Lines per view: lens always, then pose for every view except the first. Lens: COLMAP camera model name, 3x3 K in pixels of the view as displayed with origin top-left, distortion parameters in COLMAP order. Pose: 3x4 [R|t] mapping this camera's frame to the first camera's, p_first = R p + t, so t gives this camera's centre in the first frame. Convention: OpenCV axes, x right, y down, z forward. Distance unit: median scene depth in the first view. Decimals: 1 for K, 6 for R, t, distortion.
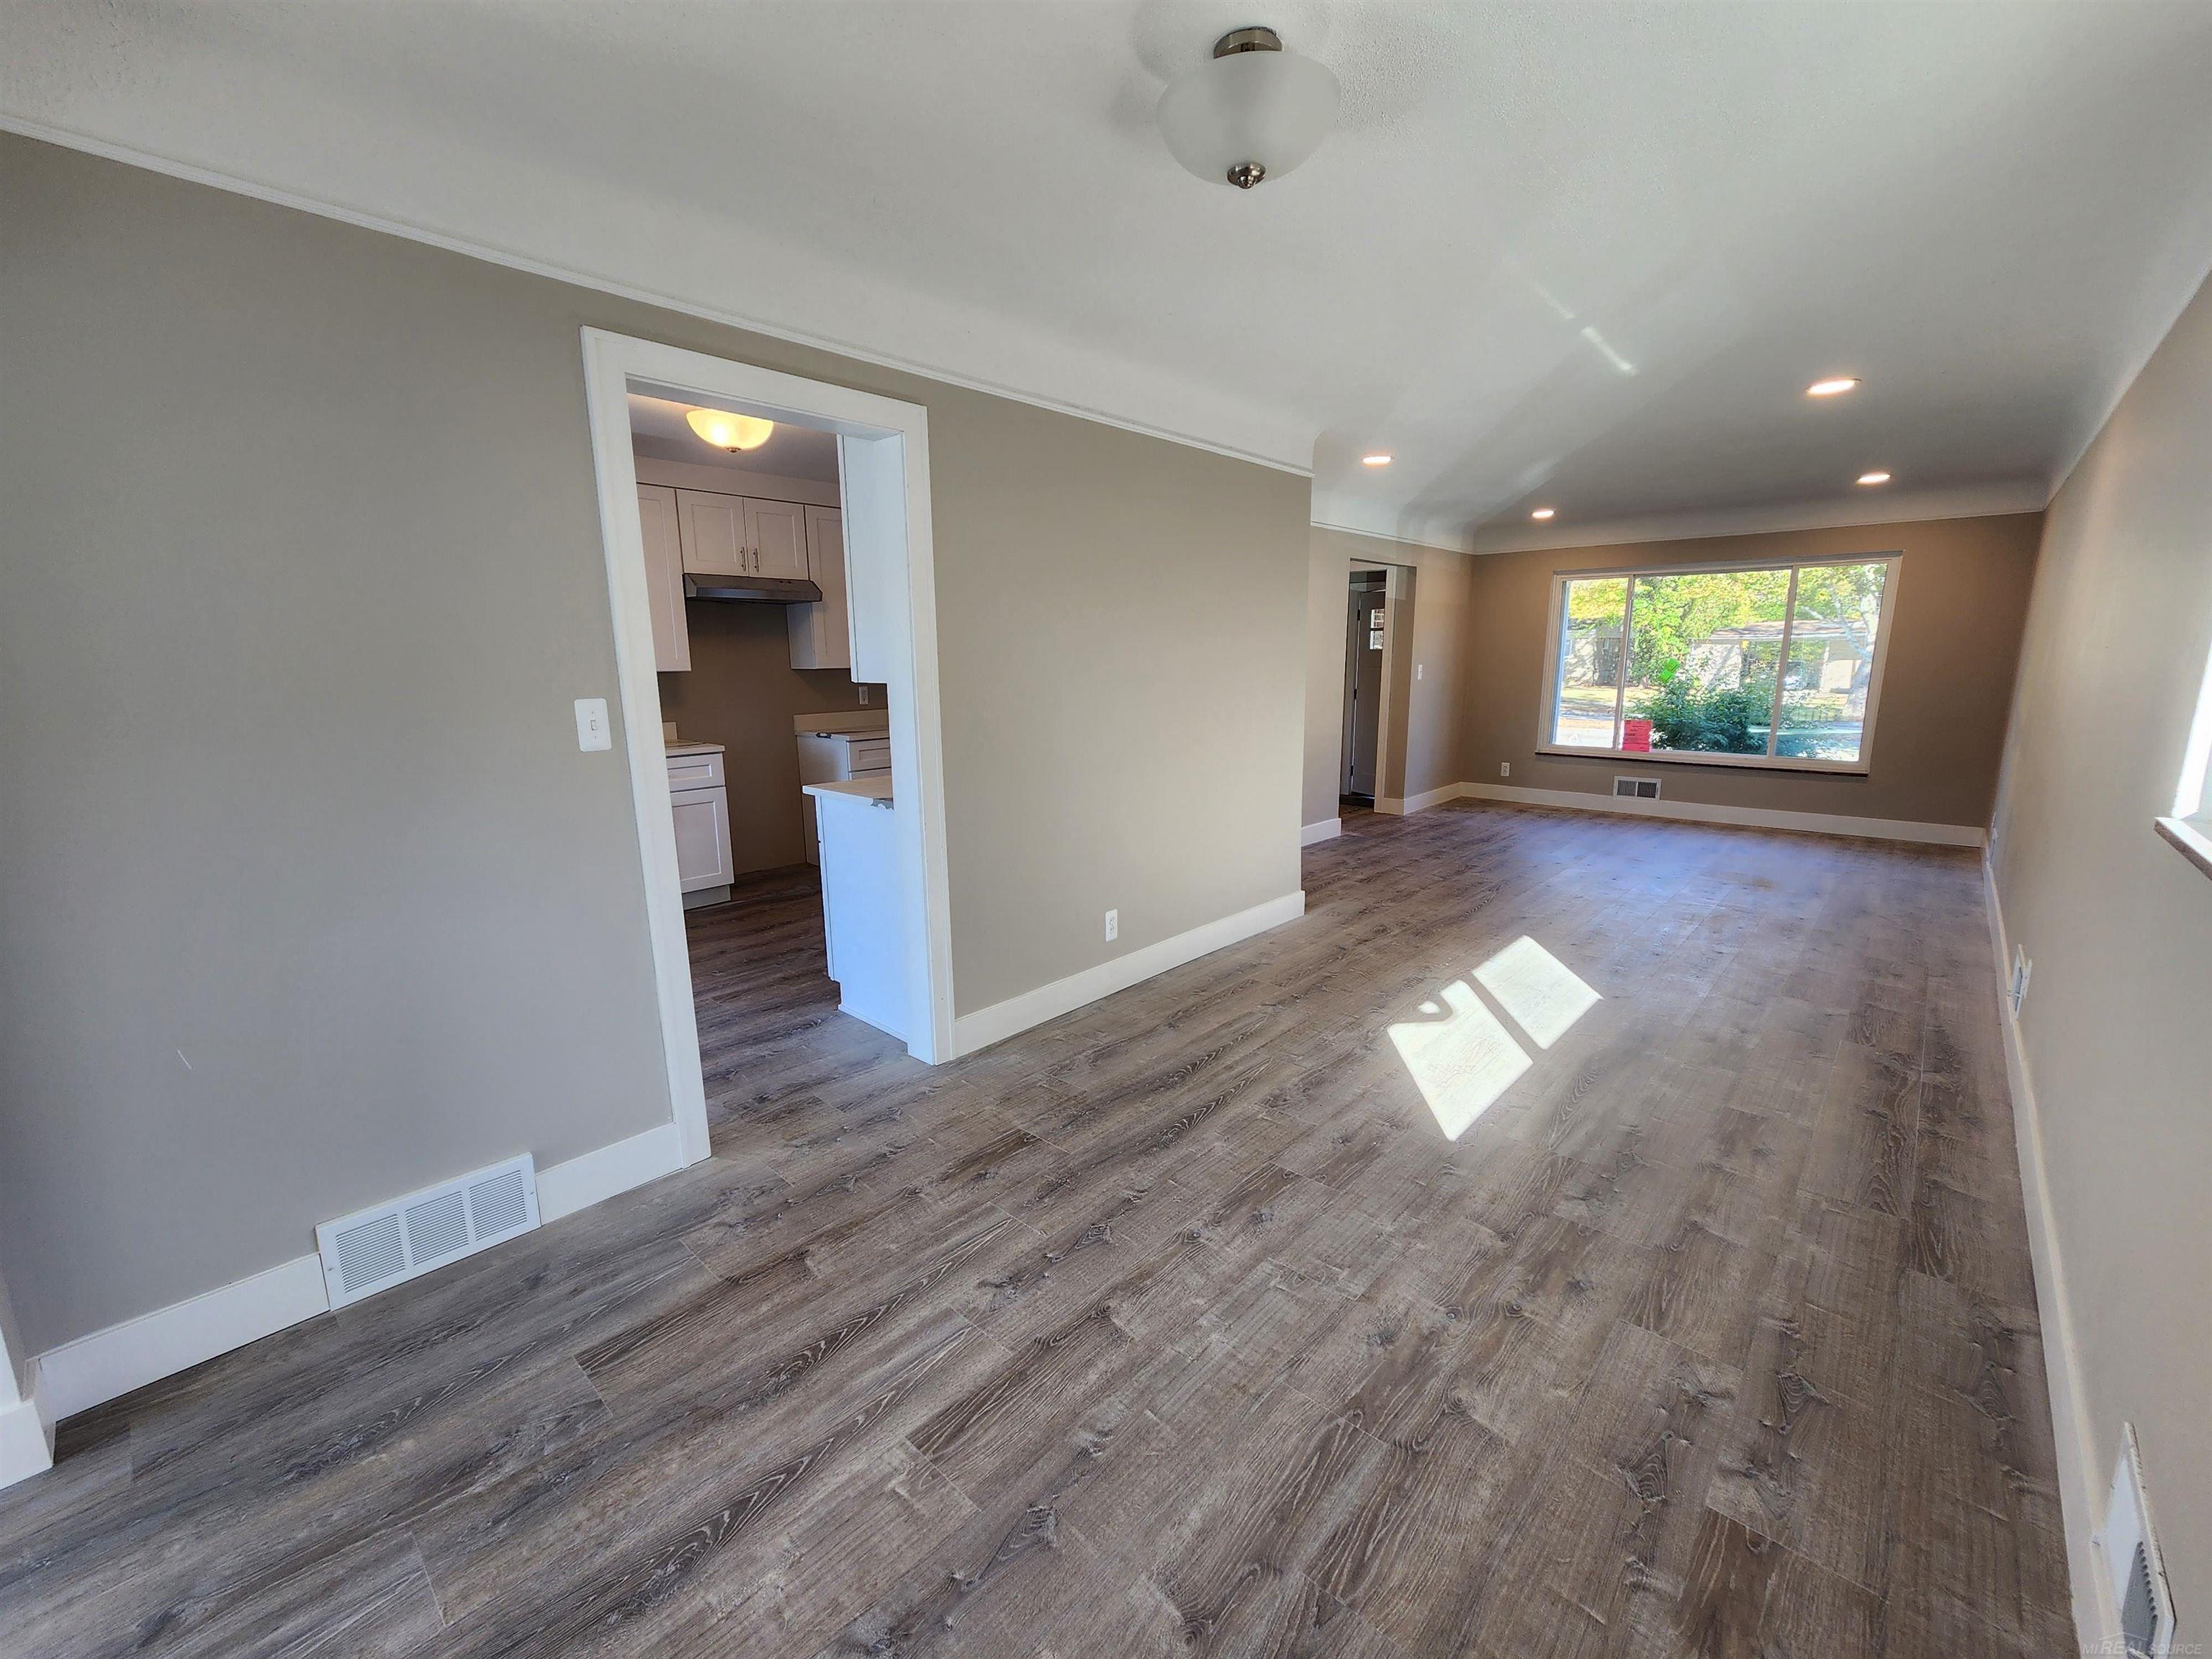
lens RADIAL K [[909.7, 0, 1110.3], [0, 909.7, 830.4], [0, 0, 1]] dist [-0.000574, -0.000738]
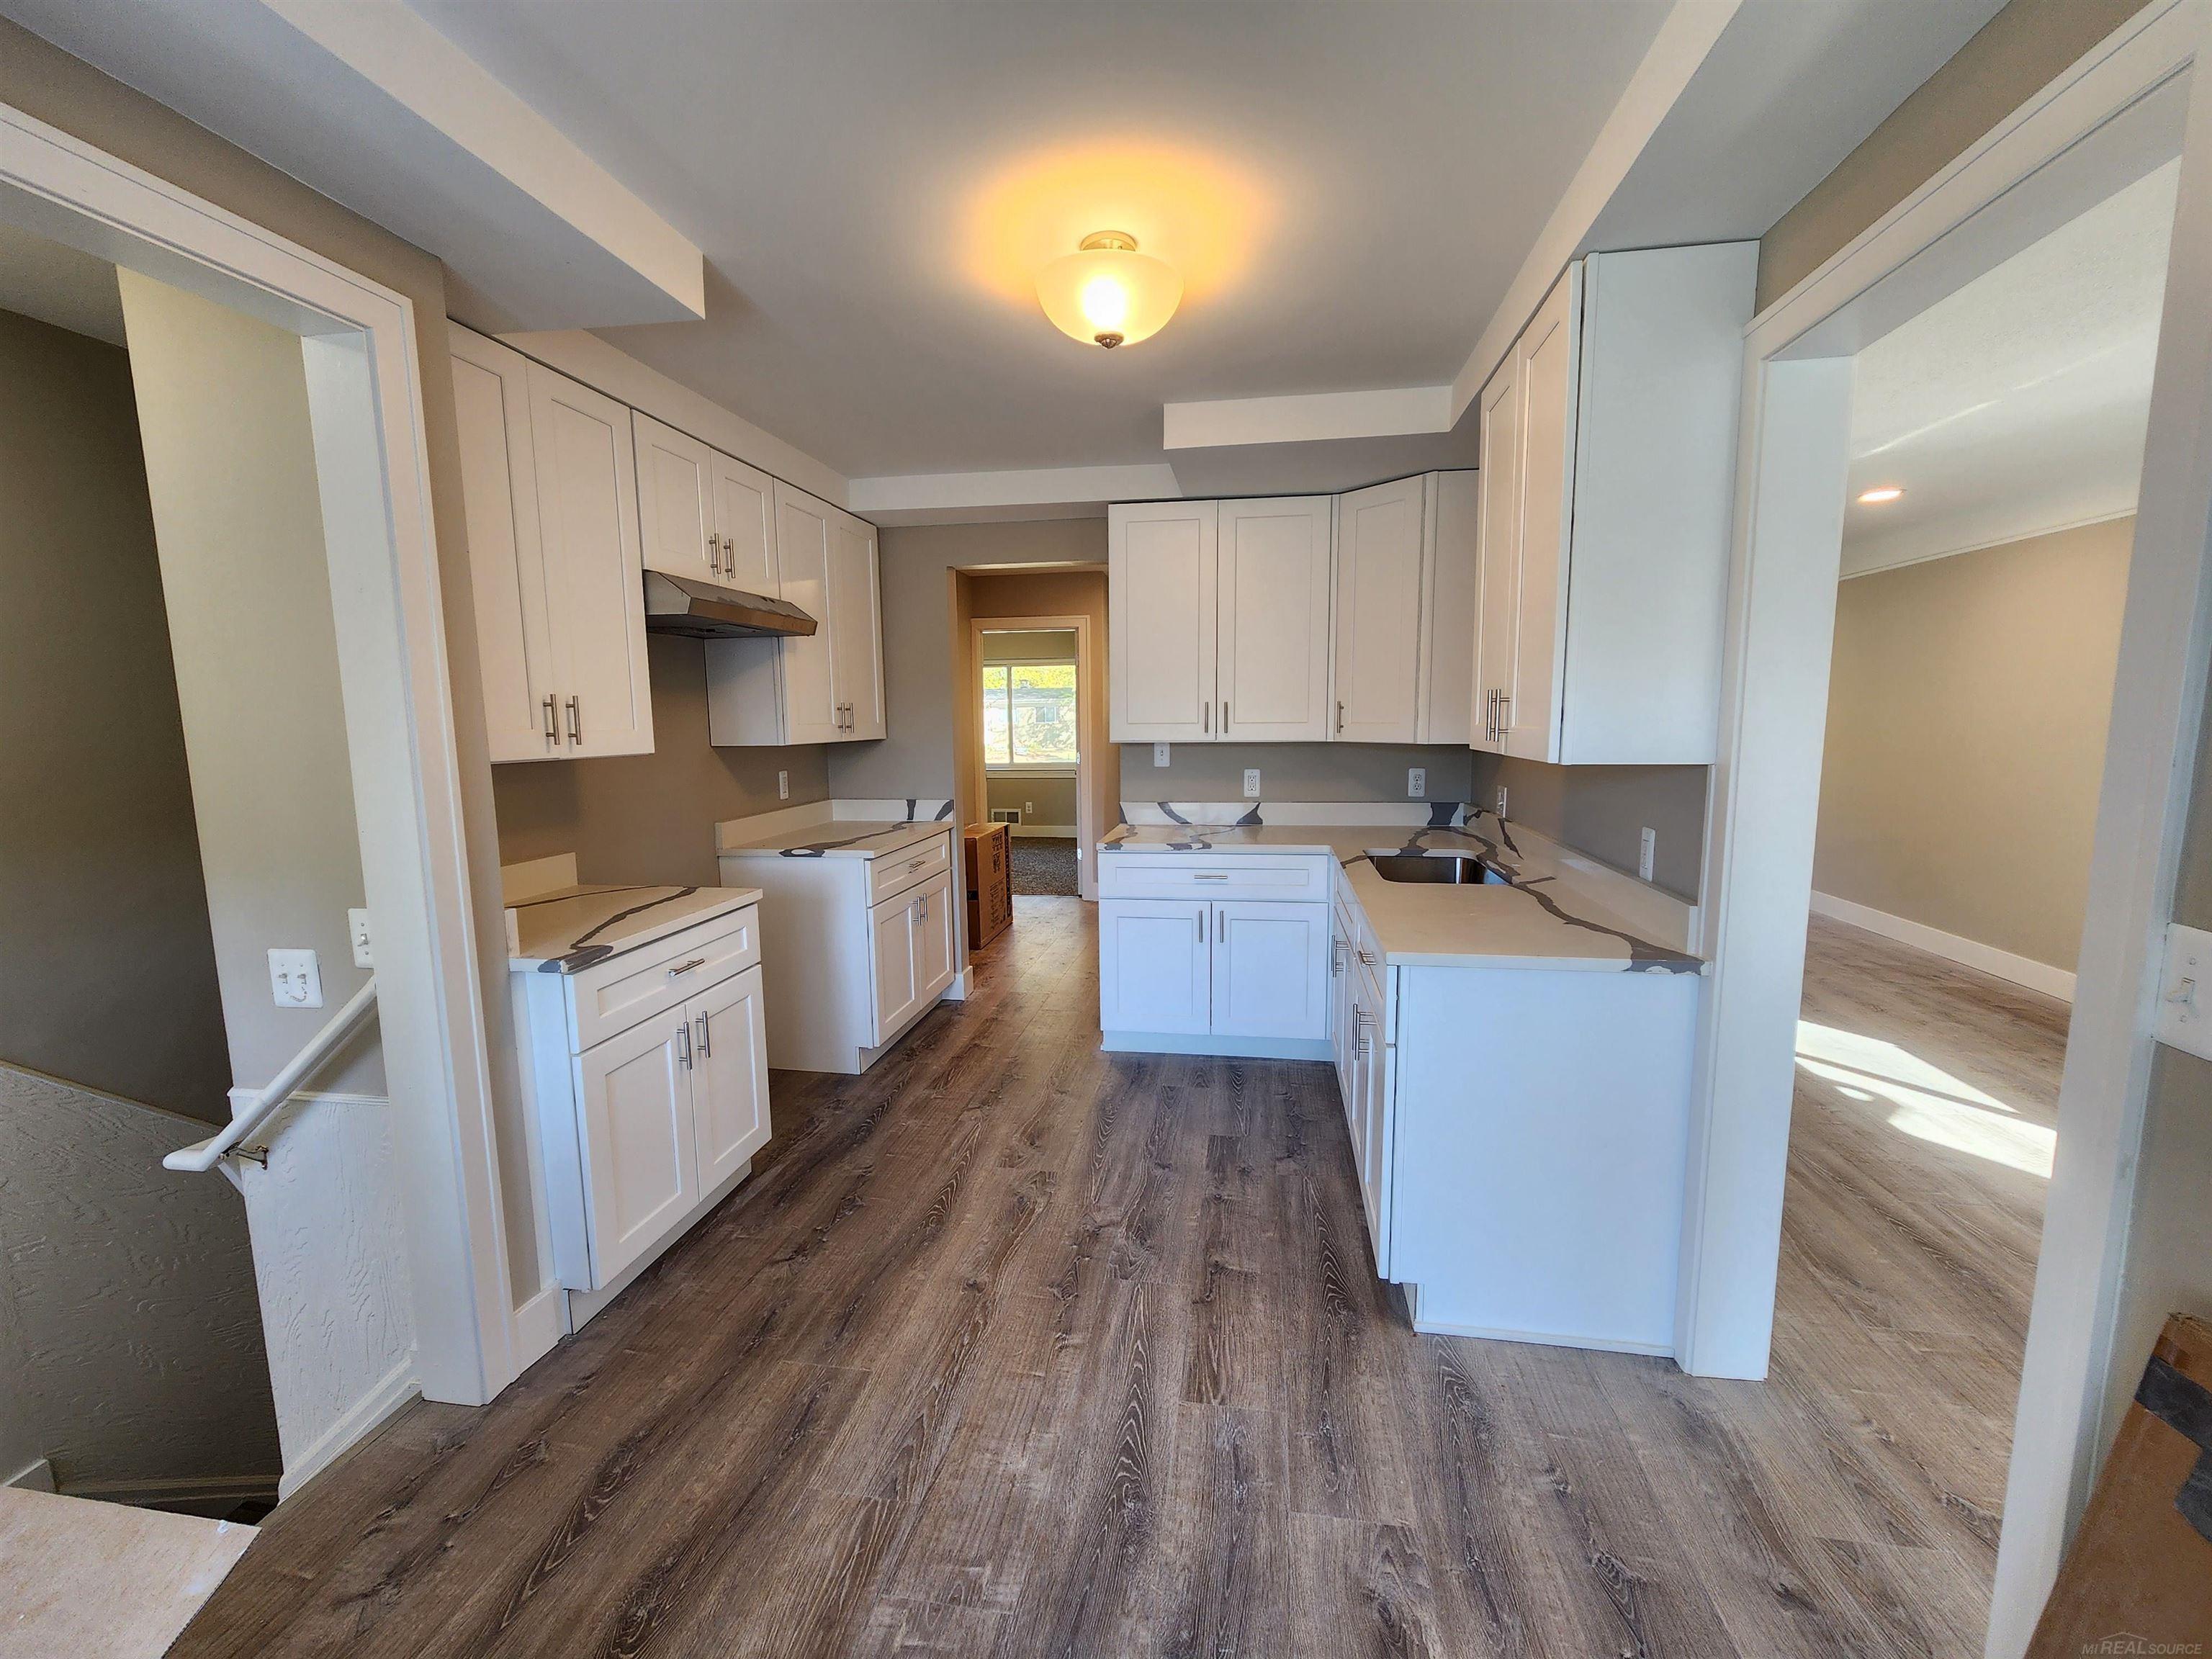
lens RADIAL K [[909.7, 0, 1118.6], [0, 909.7, 829.9], [0, 0, 1]] dist [-0.000574, -0.000738]
pose [[0.835259, -0.070543, 0.545312, -0.659083], [0.109996, 0.993126, -0.040008, -0.101184], [-0.538742, 0.093399, 0.837278, 0.524162]]
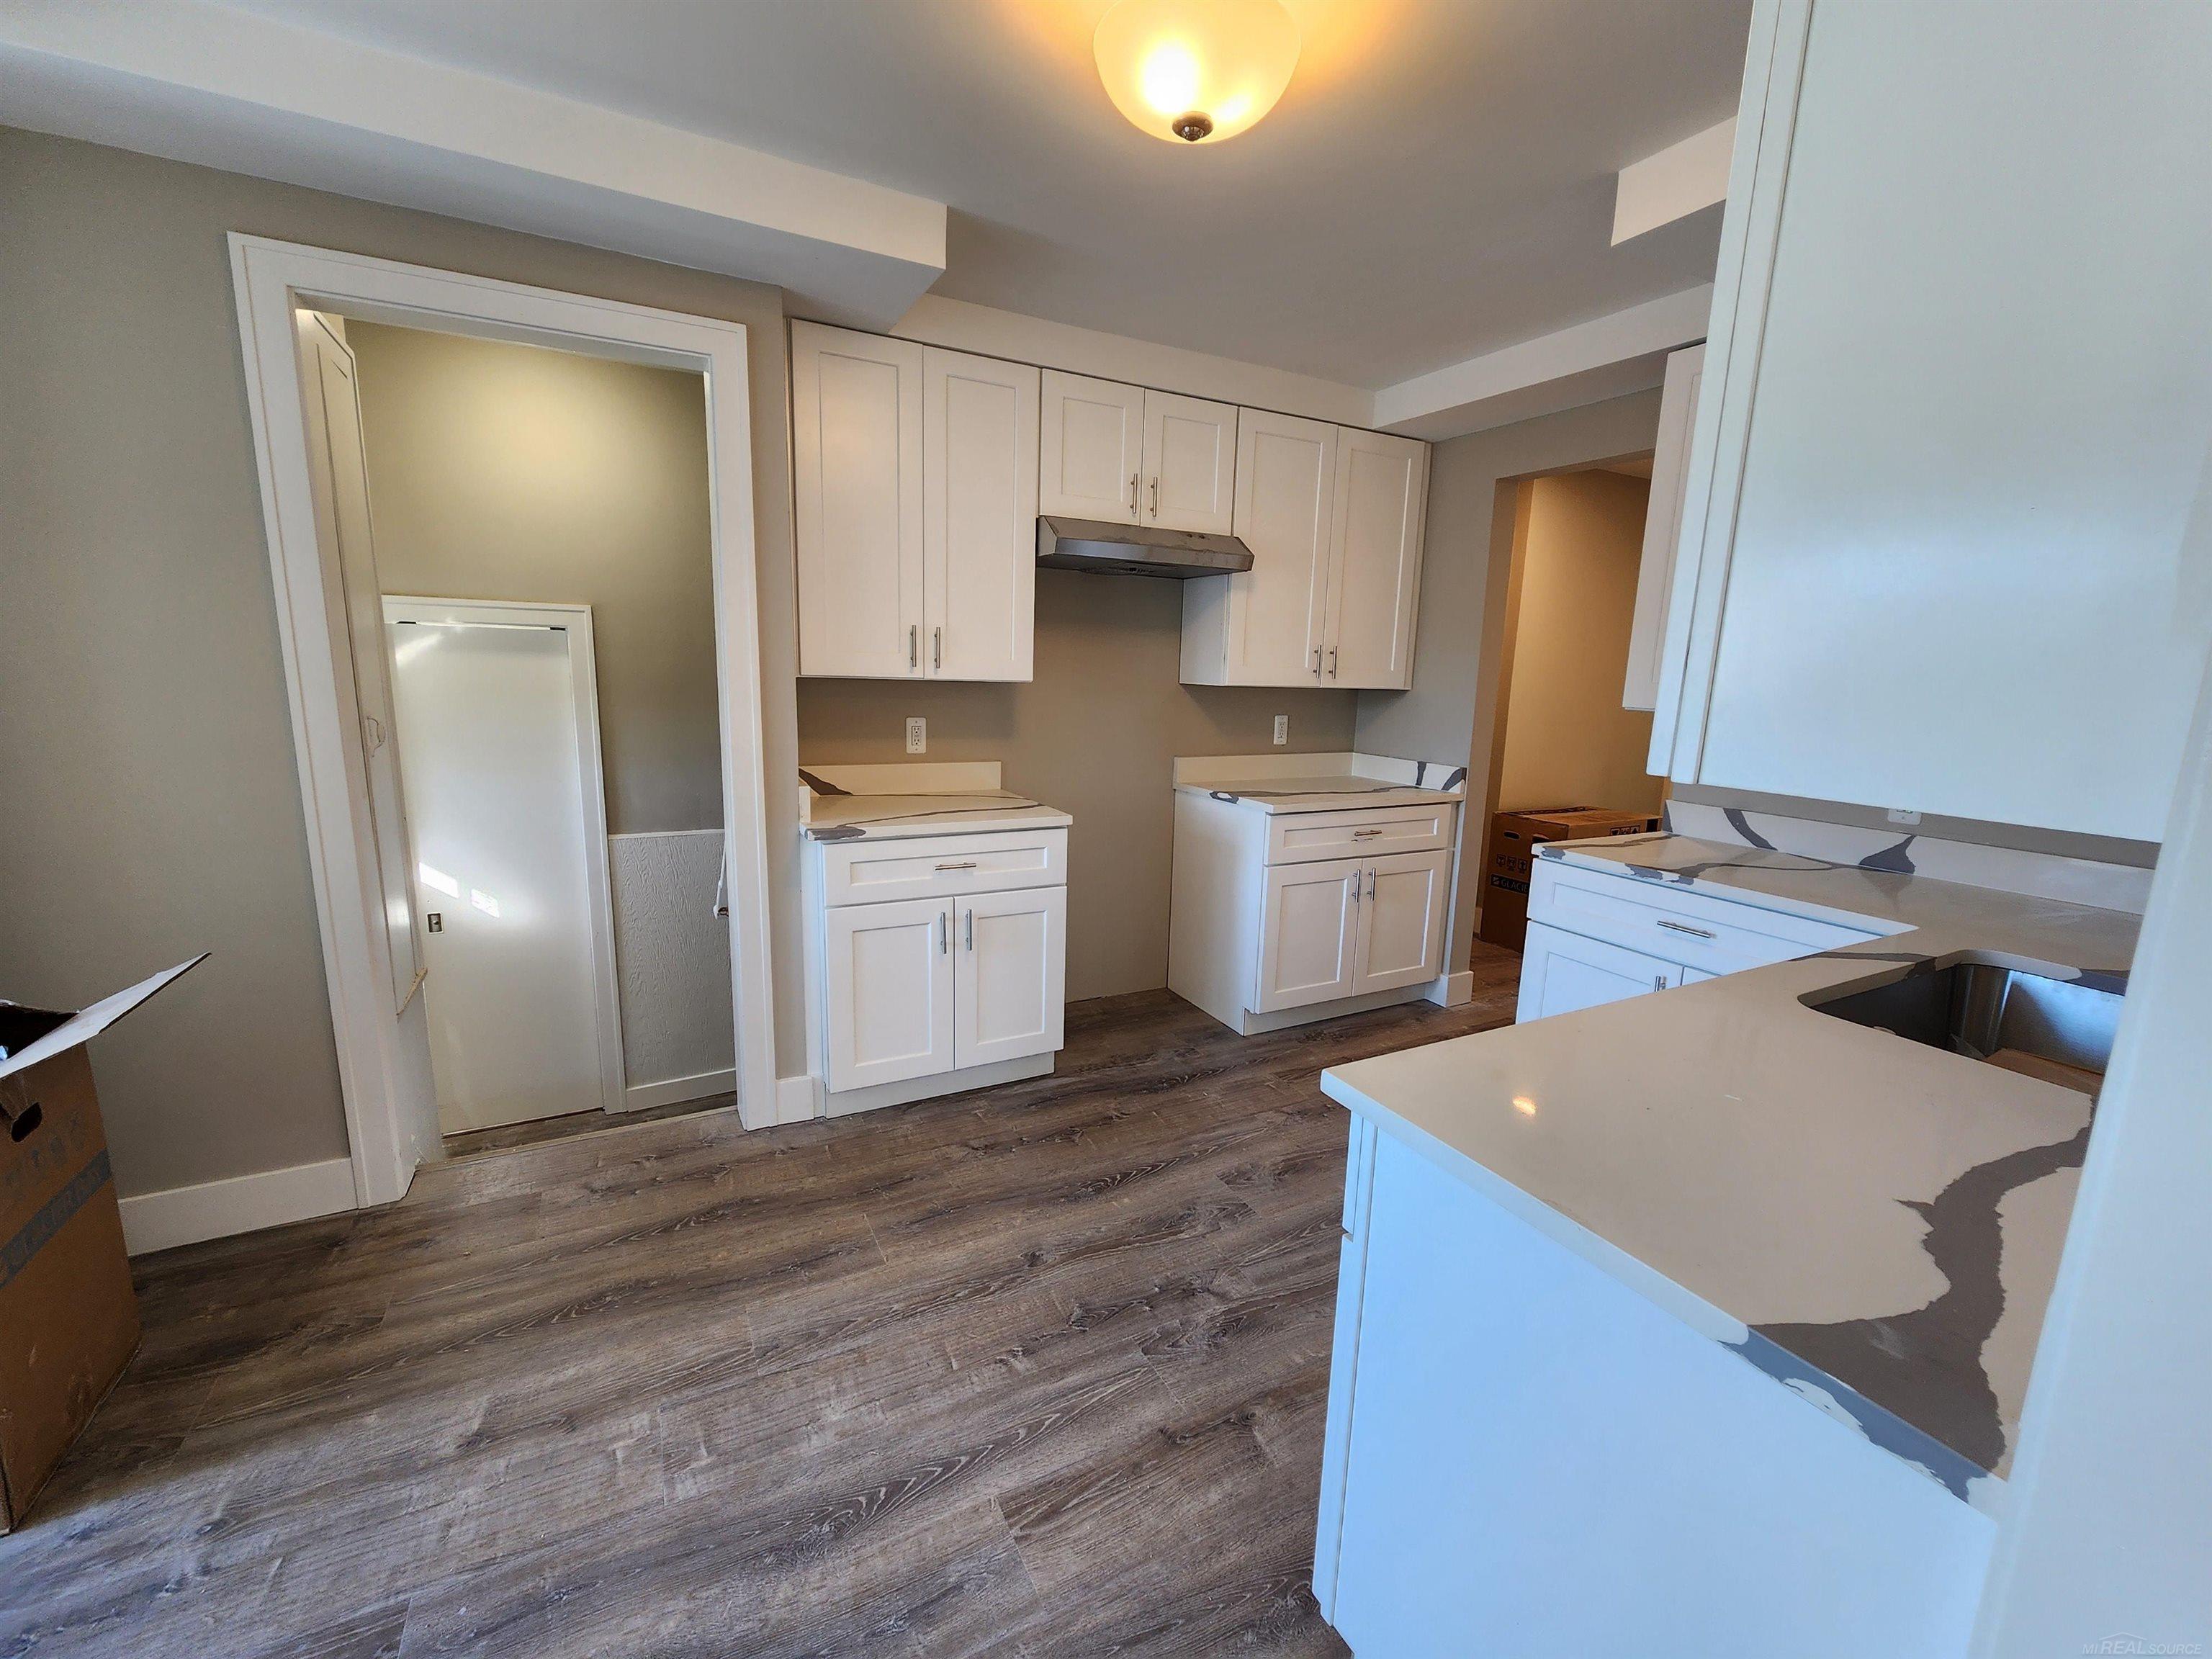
lens RADIAL K [[909.7, 0, 1101.5], [0, 909.7, 830.8], [0, 0, 1]] dist [-0.000574, -0.000738]
pose [[0.939137, 0.097570, -0.329395, -0.268233], [-0.102100, 0.994768, 0.003564, -0.107011], [0.328019, 0.030284, 0.944186, 0.573193]]
